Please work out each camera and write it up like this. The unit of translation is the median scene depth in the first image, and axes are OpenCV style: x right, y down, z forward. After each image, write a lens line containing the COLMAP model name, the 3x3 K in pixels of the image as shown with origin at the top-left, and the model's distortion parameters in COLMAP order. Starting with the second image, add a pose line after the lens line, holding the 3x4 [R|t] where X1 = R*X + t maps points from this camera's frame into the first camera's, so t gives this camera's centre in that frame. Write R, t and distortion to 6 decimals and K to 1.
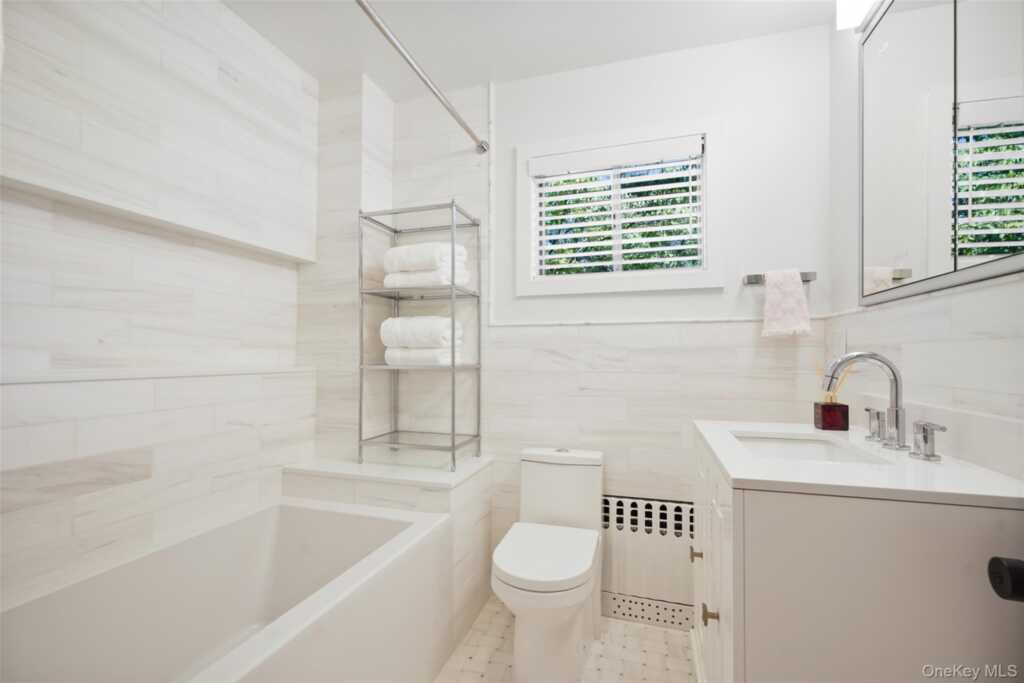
lens RADIAL K [[485.0, 0, 511.2], [0, 485.0, 344.9], [0, 0, 1]] dist [-0.001543, 0.000682]
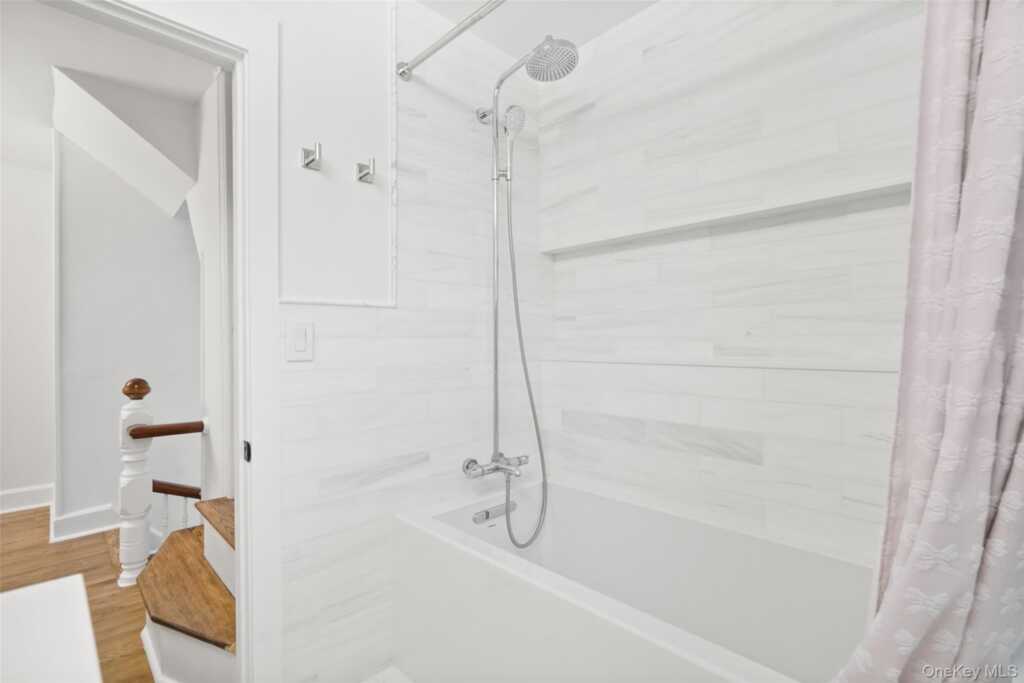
lens RADIAL K [[485.0, 0, 511.2], [0, 485.0, 344.9], [0, 0, 1]] dist [-0.001543, 0.000682]
pose [[-0.500145, 0.000114, -0.865942, 0.414574], [0.013023, 0.999888, -0.007390, 0.020732], [0.865844, -0.014973, -0.500090, 1.086181]]
